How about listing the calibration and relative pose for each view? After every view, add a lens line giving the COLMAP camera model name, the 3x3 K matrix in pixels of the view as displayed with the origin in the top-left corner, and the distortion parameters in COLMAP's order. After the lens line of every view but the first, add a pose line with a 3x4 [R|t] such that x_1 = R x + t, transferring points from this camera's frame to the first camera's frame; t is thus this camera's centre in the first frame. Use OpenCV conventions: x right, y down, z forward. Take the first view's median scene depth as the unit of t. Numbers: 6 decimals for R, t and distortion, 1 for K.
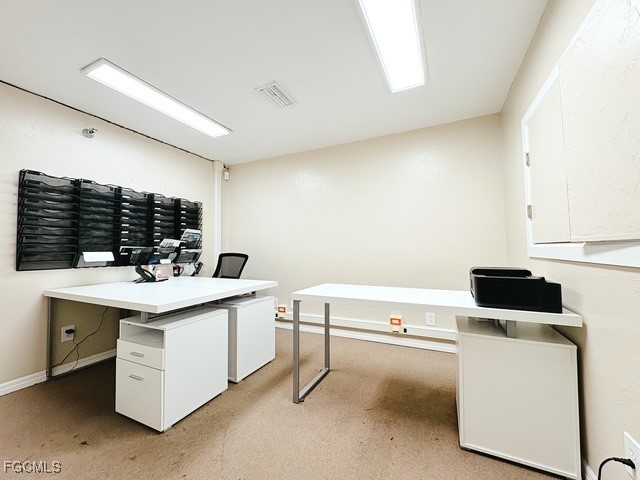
lens RADIAL K [[254.6, 0, 318.5], [0, 254.6, 238.7], [0, 0, 1]] dist [0.000065, 0.000254]
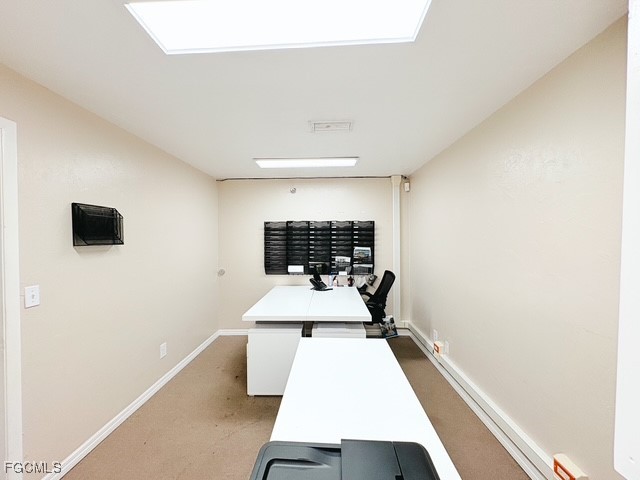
lens RADIAL K [[254.6, 0, 321.6], [0, 254.6, 236.4], [0, 0, 1]] dist [0.000065, 0.000254]
pose [[0.400460, -0.001429, -0.916313, 0.513080], [0.039716, 0.999086, 0.015799, -0.117175], [0.915453, -0.042719, 0.400151, 0.415334]]
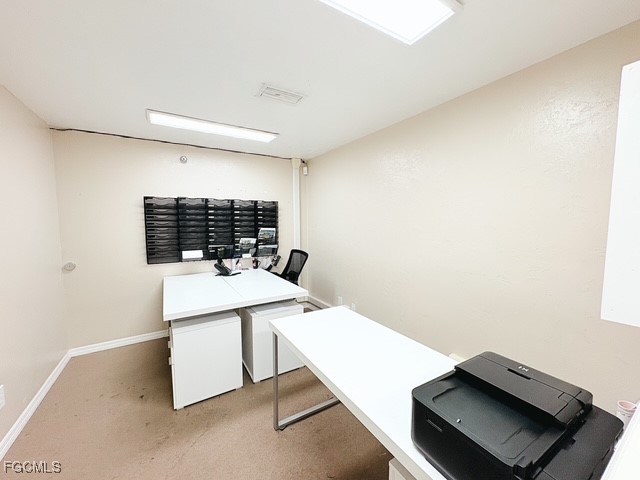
lens RADIAL K [[254.6, 0, 317.6], [0, 254.6, 238.2], [0, 0, 1]] dist [0.000065, 0.000254]
pose [[0.838928, 0.039477, -0.542809, 0.323776], [0.020357, 0.994392, 0.103781, -0.109960], [0.543861, -0.098115, 0.833420, 0.198858]]
